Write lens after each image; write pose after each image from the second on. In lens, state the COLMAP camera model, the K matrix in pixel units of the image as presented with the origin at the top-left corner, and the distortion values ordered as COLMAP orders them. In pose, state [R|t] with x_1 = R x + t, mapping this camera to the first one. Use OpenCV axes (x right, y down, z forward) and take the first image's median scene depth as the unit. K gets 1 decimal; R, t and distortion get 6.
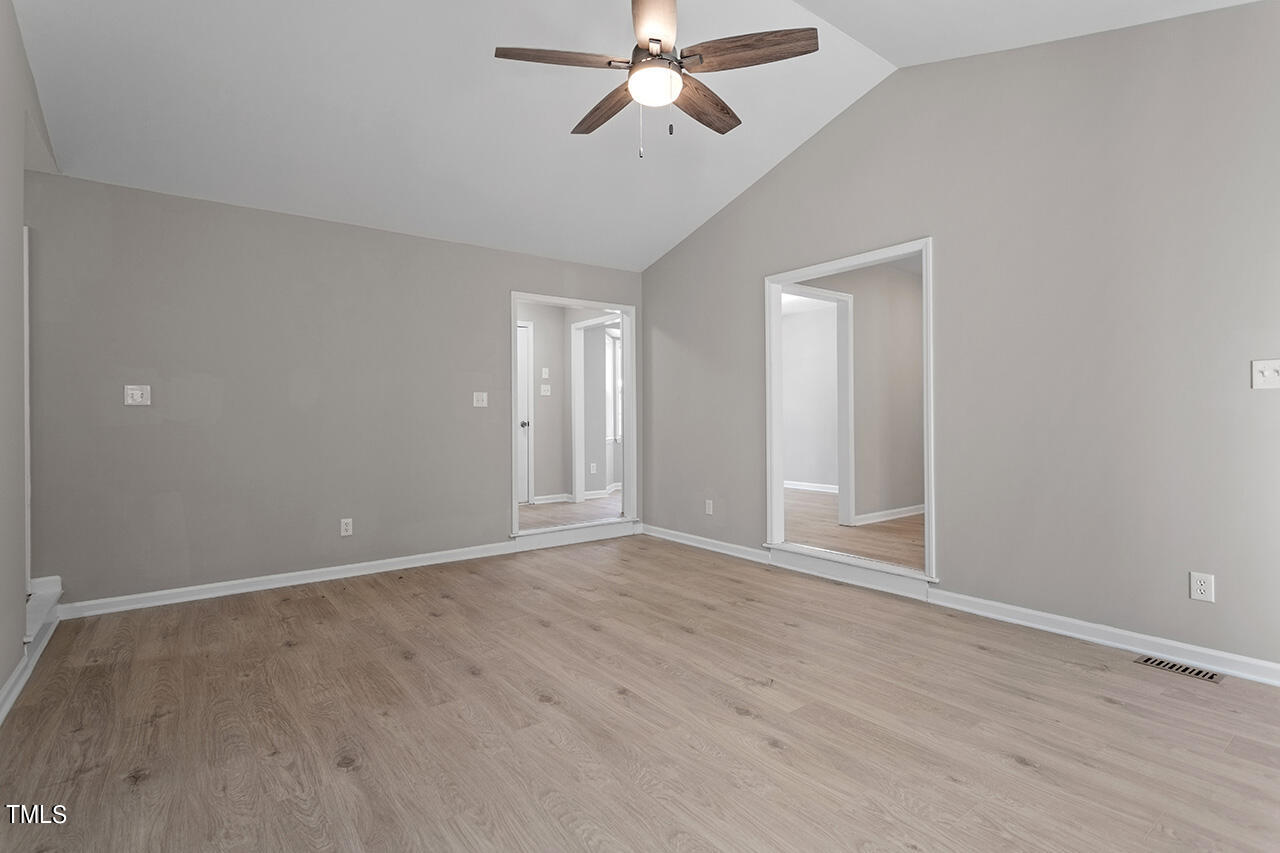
lens RADIAL K [[620.1, 0, 636.1], [0, 620.1, 419.9], [0, 0, 1]] dist [0.003160, 0.000442]
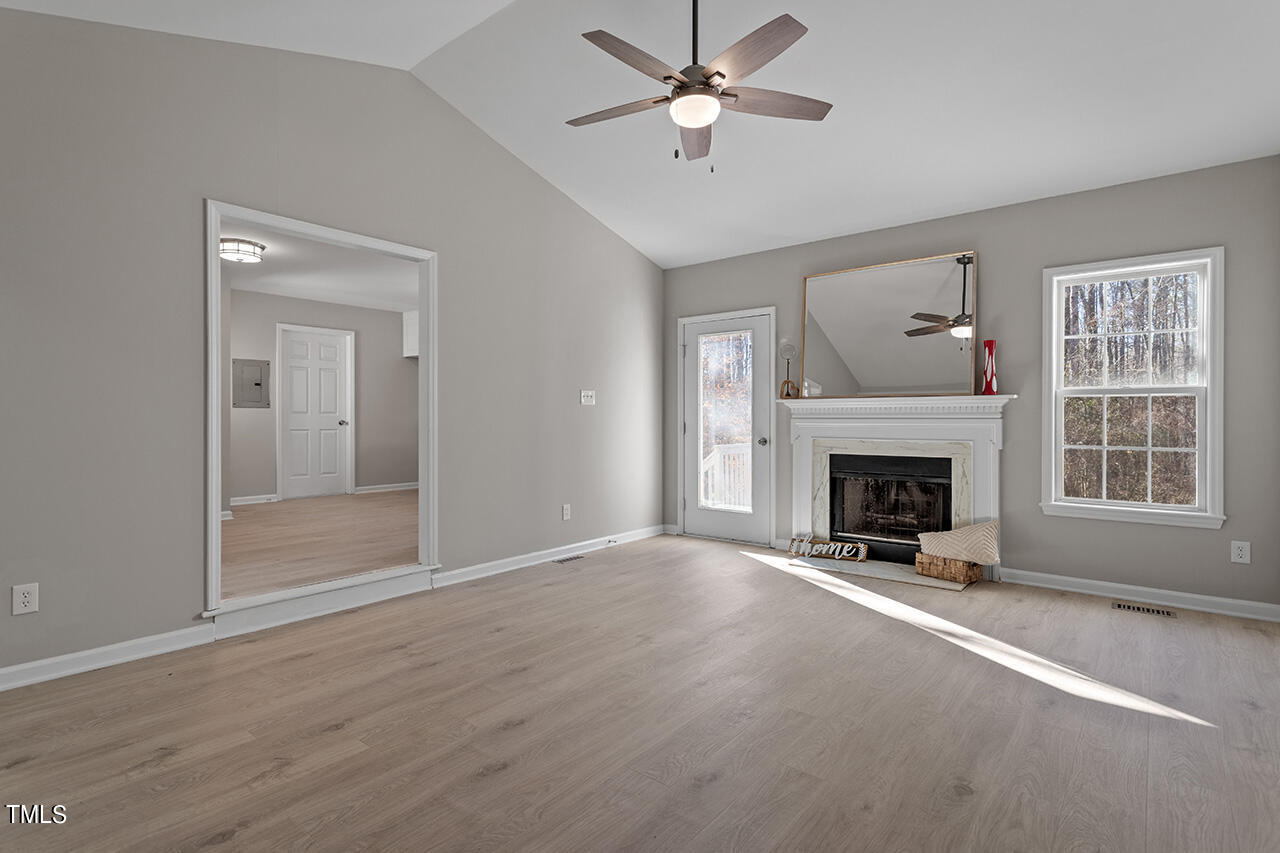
lens RADIAL K [[627.4, 0, 637.8], [0, 627.4, 419.7], [0, 0, 1]] dist [0.000767, 0.000296]
pose [[-0.241629, 0.004905, 0.970356, -0.846476], [0.003907, 0.999984, -0.004081, 0.006058], [-0.970361, 0.002805, -0.241644, 1.142272]]
